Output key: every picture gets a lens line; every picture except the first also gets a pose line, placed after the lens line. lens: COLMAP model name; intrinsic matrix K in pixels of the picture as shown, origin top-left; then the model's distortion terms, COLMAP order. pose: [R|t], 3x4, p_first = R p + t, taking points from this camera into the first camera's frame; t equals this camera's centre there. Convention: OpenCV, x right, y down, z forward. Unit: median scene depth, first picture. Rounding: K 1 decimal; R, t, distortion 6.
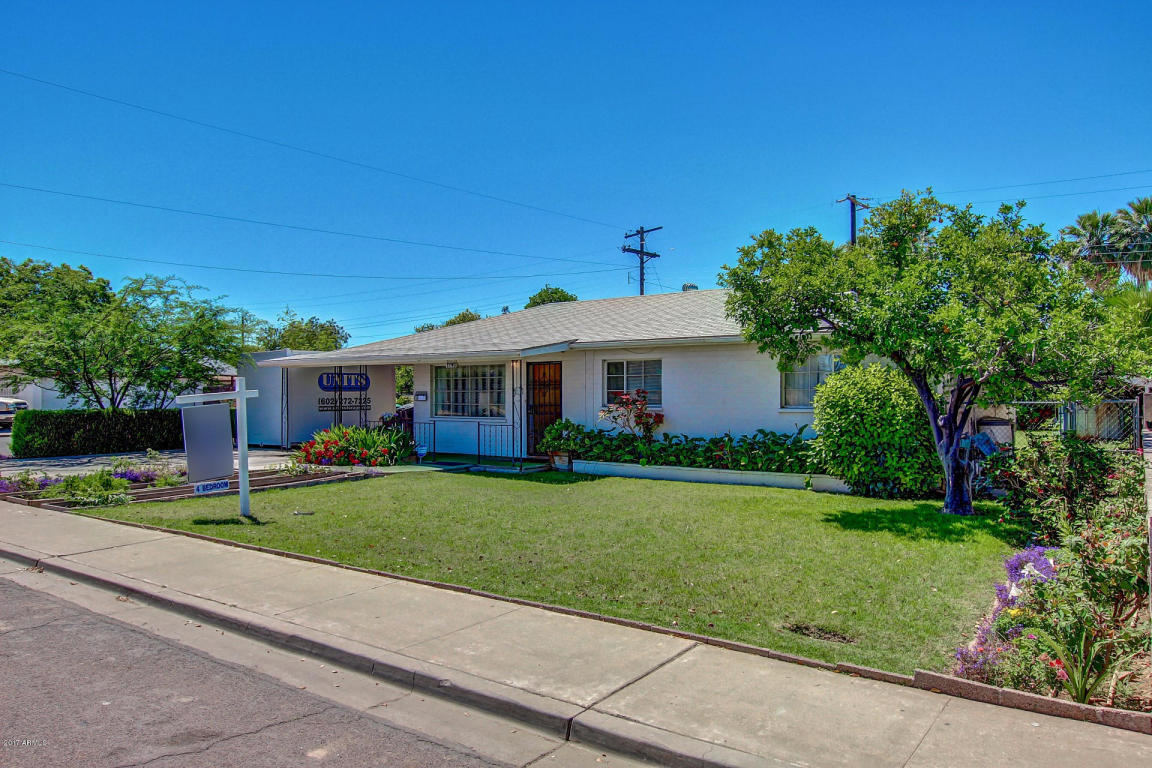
lens RADIAL K [[792.7, 0, 575.7], [0, 792.7, 386.3], [0, 0, 1]] dist [0.004626, 0.001564]
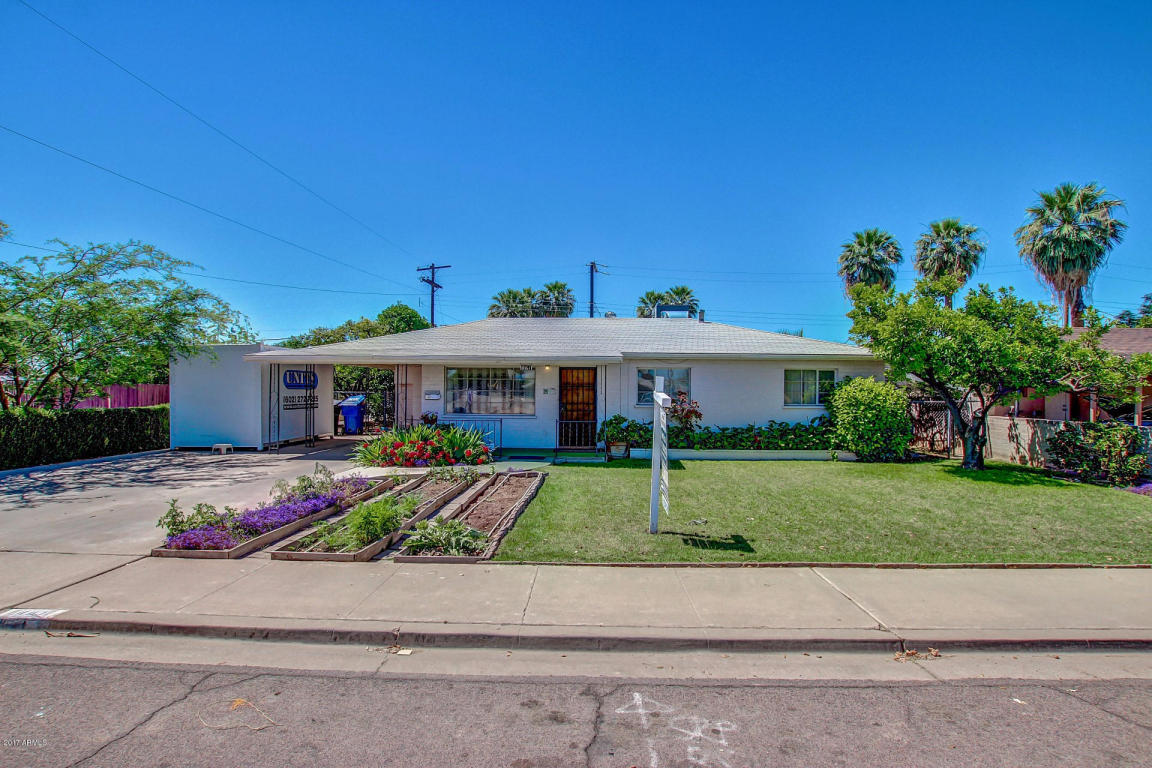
lens RADIAL K [[538.3, 0, 572.5], [0, 538.3, 390.9], [0, 0, 1]] dist [-0.021003, 0.000191]
pose [[0.823382, 0.009766, 0.567404, -0.500492], [-0.013498, 0.999906, 0.002377, 0.003001], [-0.567327, -0.009616, 0.823436, 0.333783]]
